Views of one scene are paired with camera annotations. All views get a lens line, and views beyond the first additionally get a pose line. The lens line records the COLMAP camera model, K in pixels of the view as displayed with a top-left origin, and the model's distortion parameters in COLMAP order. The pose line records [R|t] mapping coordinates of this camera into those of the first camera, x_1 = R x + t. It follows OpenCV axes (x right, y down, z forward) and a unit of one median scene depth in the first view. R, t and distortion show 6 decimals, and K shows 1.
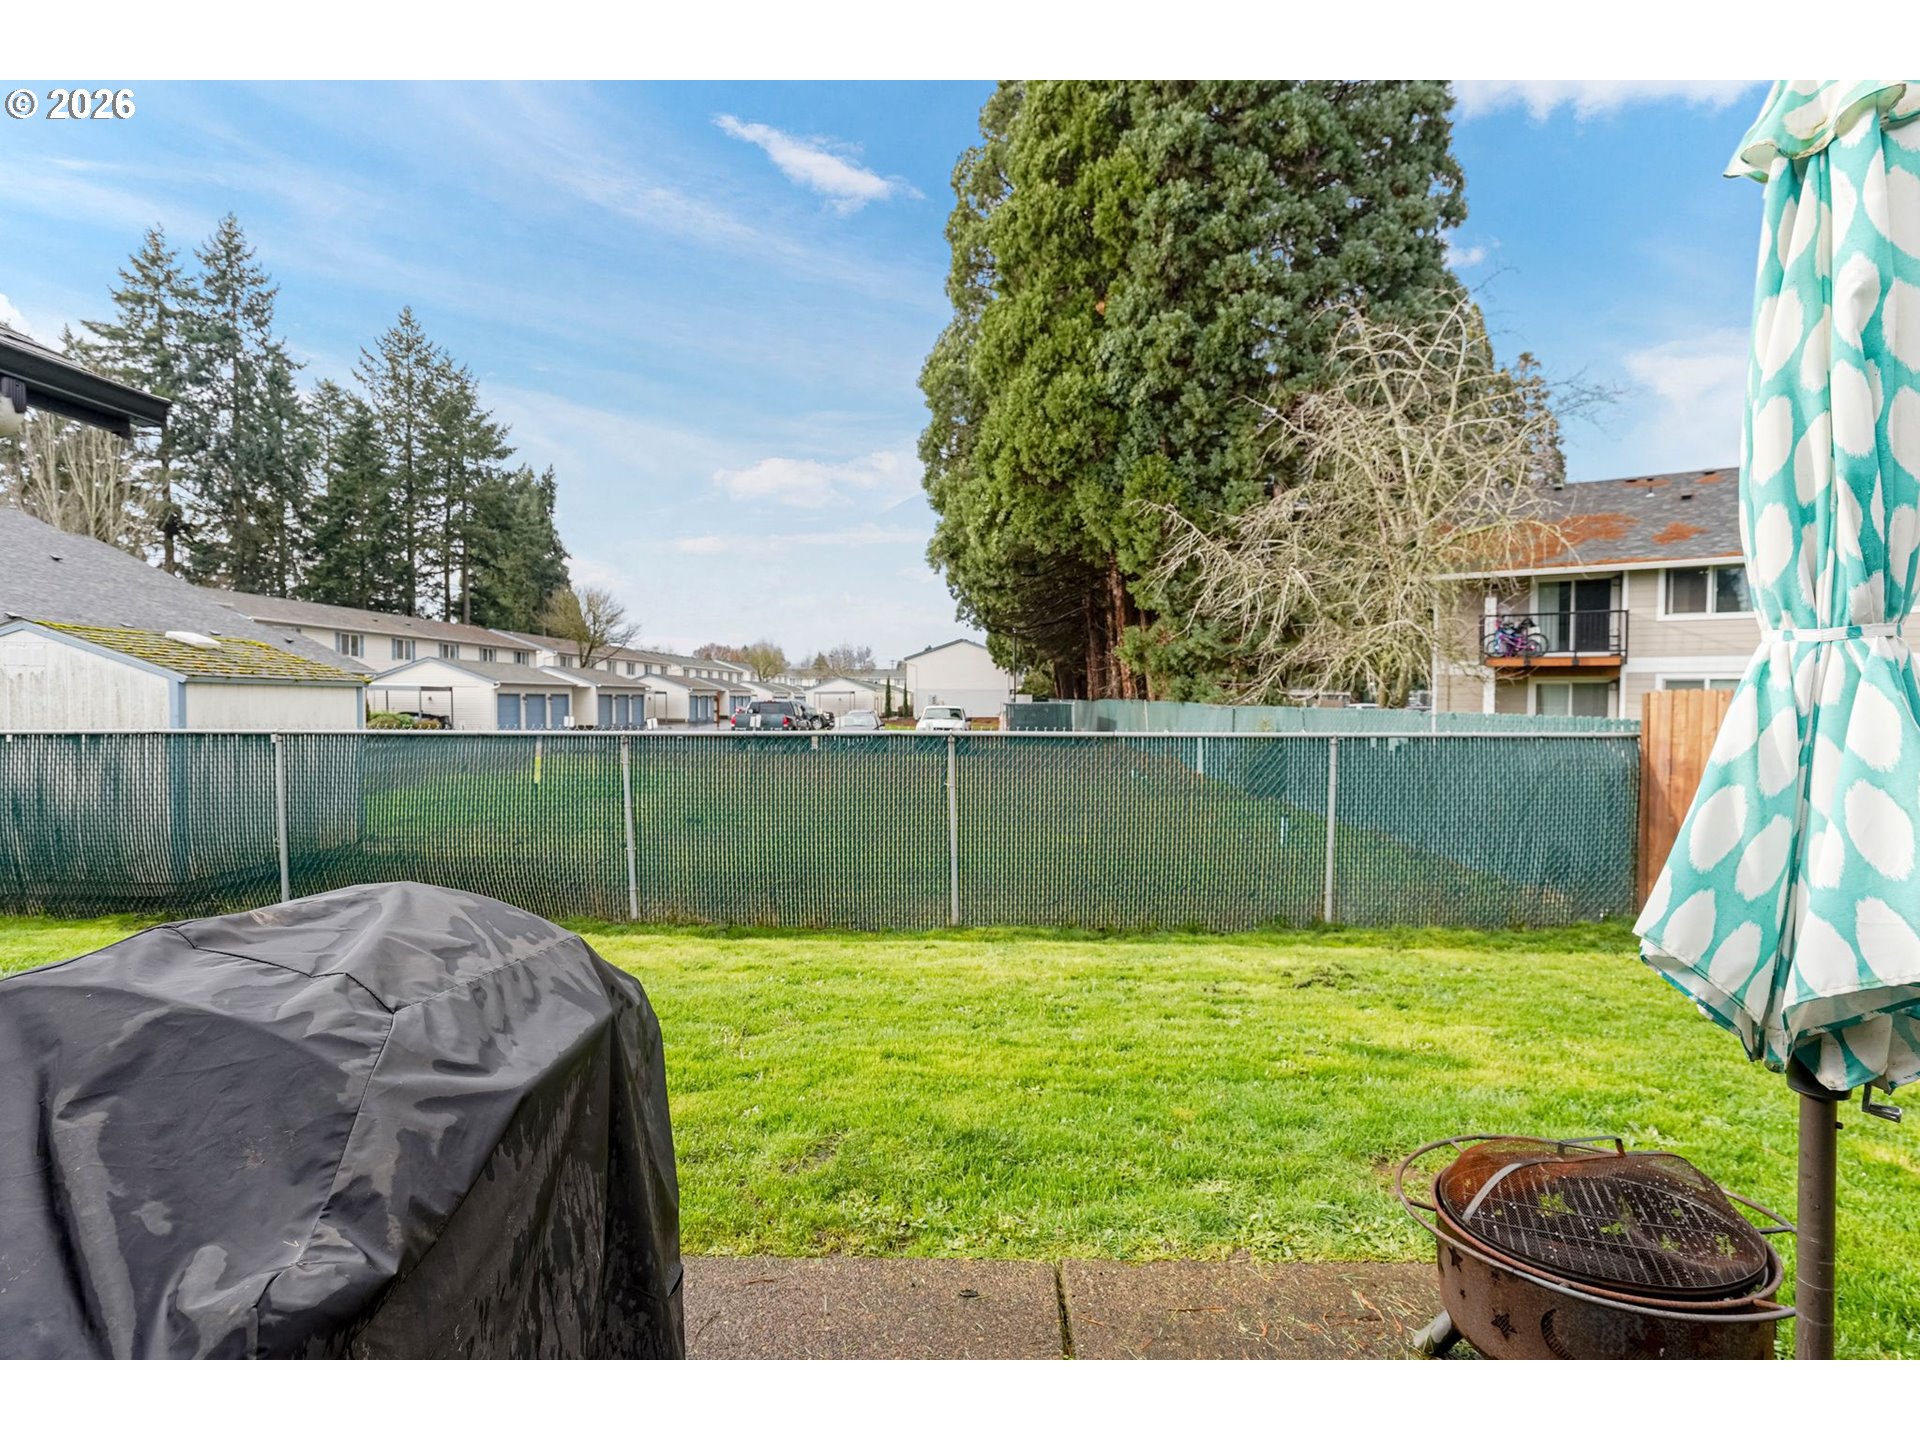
lens RADIAL K [[923.3, 0, 962.6], [0, 923.3, 713.7], [0, 0, 1]] dist [-0.020553, 0.017345]
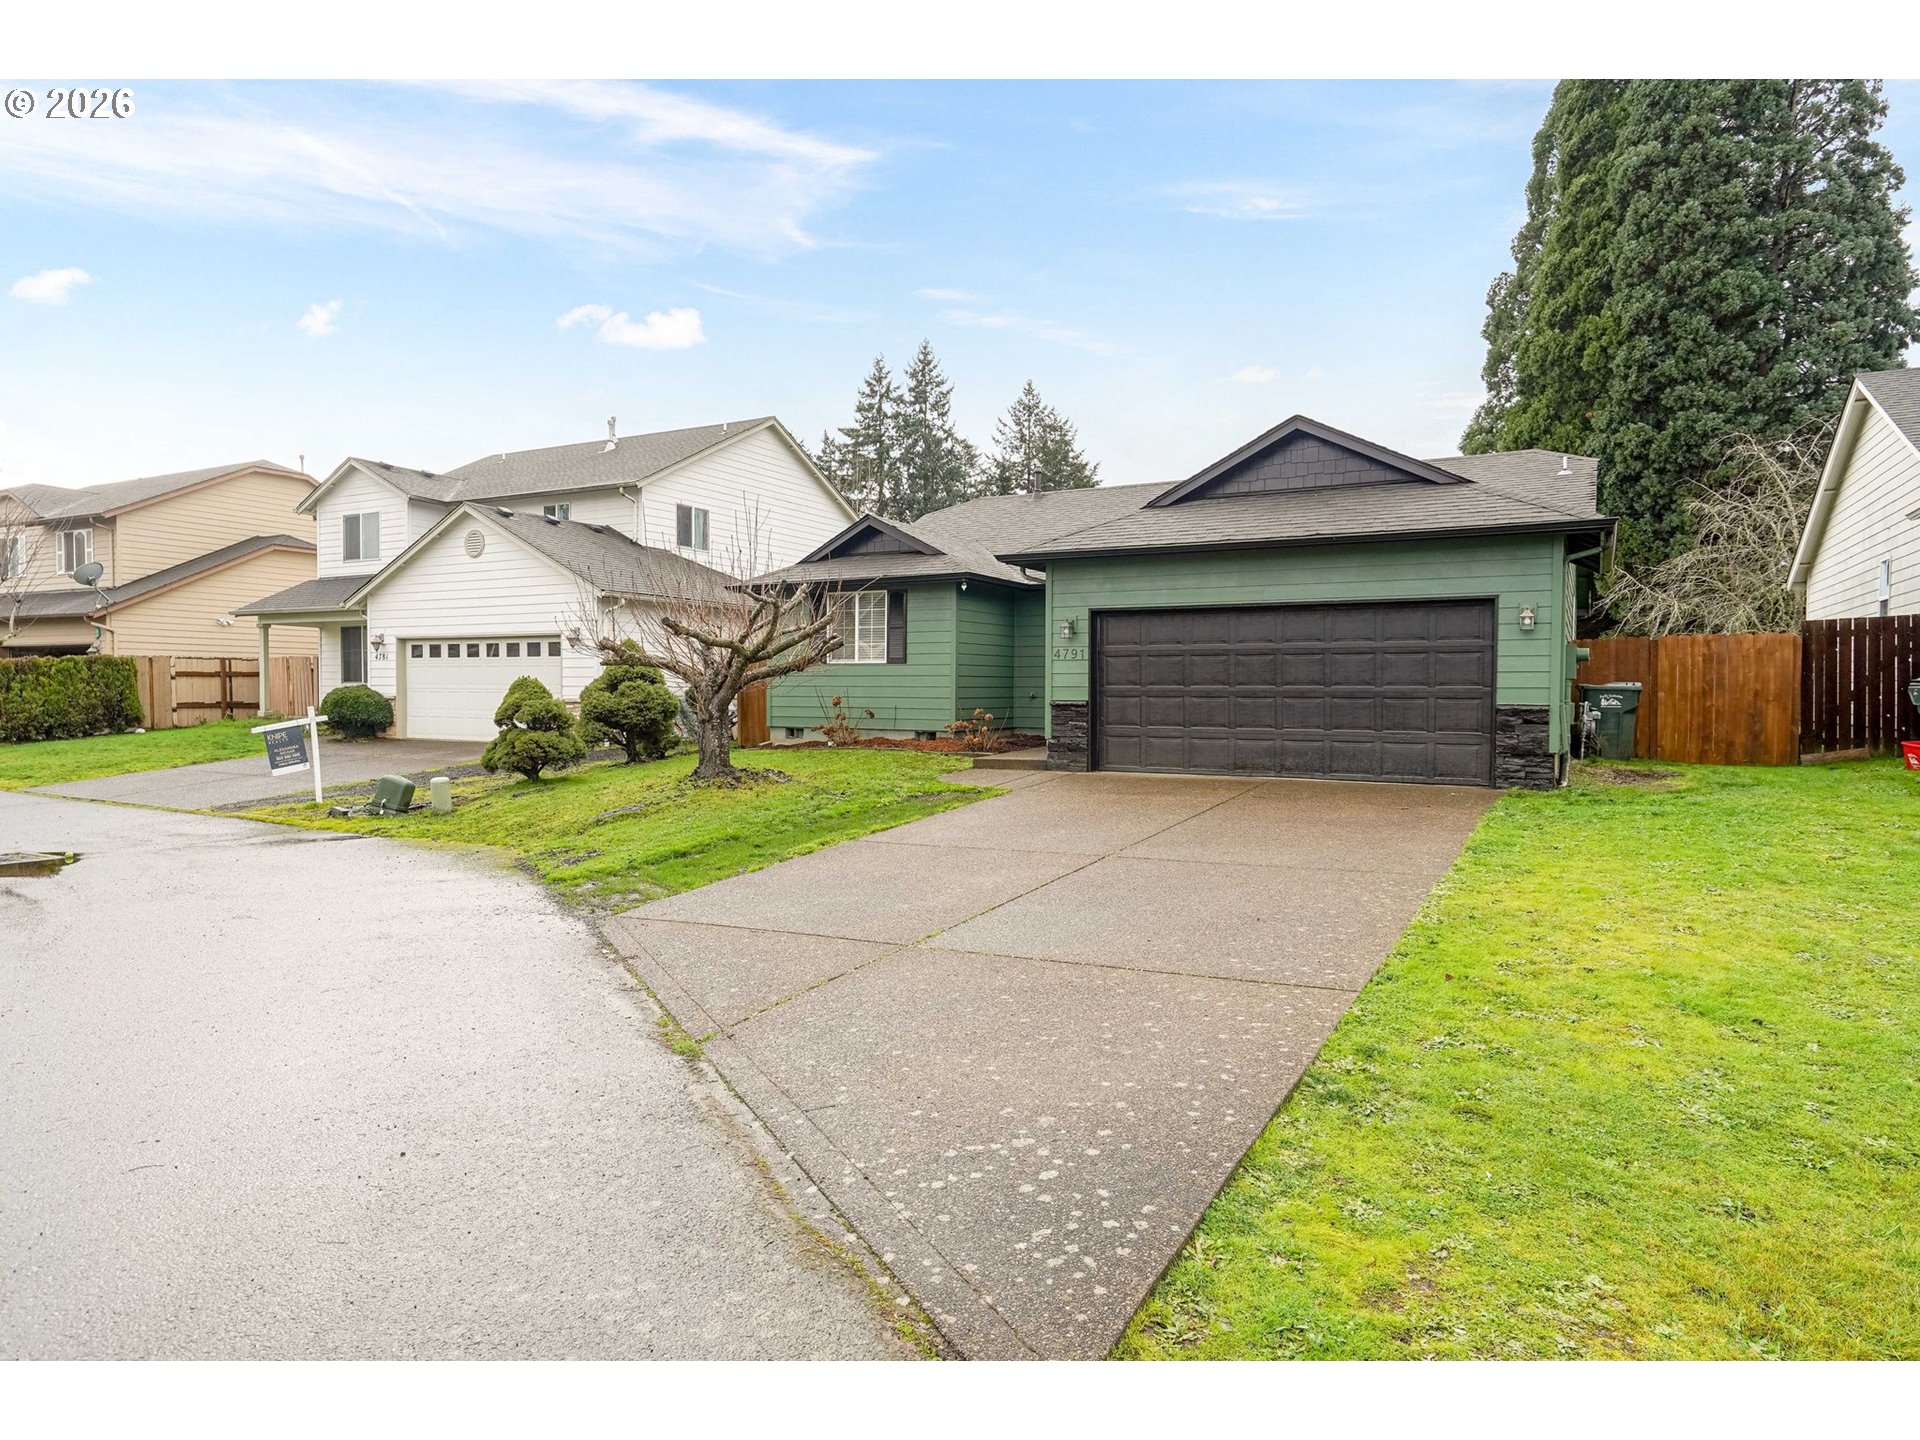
lens RADIAL K [[1055.1, 0, 961.7], [0, 1055.1, 726.8], [0, 0, 1]] dist [0.007628, 0.001877]
pose [[0.877232, 0.015494, -0.479816, 0.097788], [-0.005568, 0.999740, 0.022103, 0.034486], [0.480034, -0.016718, 0.877091, -1.097789]]
